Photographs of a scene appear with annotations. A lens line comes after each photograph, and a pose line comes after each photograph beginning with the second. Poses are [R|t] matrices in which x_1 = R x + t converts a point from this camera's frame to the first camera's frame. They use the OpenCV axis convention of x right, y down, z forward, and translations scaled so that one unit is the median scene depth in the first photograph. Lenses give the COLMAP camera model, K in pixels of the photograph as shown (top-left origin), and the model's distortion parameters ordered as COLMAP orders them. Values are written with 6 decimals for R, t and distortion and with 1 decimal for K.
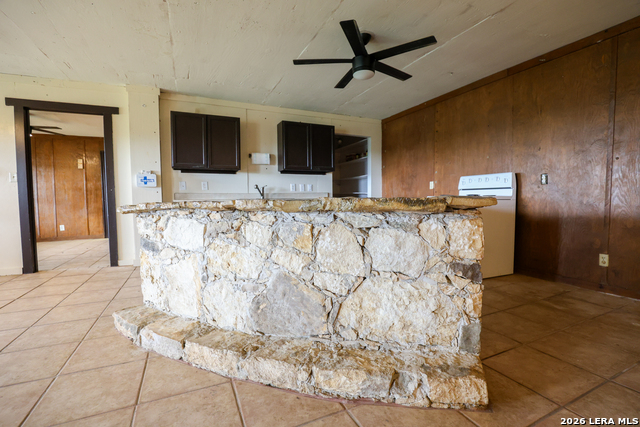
lens RADIAL K [[296.4, 0, 322.8], [0, 296.4, 214.6], [0, 0, 1]] dist [-0.021394, -0.000385]
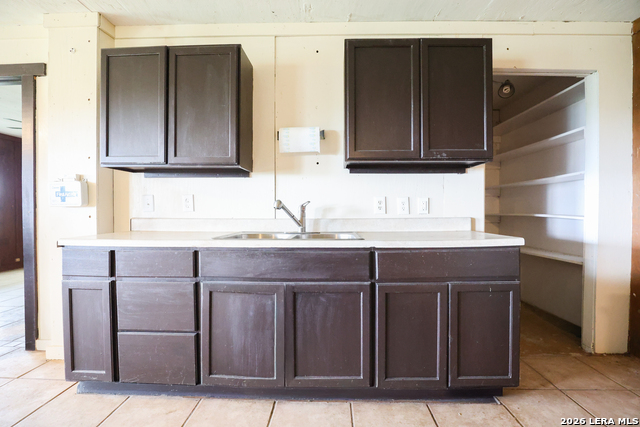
lens RADIAL K [[296.4, 0, 322.8], [0, 296.4, 214.6], [0, 0, 1]] dist [-0.021394, -0.000385]
pose [[0.893584, 0.016040, -0.448609, 0.017704], [-0.032463, 0.999054, -0.028942, -0.065637], [0.447720, 0.040425, 0.893259, 0.609432]]
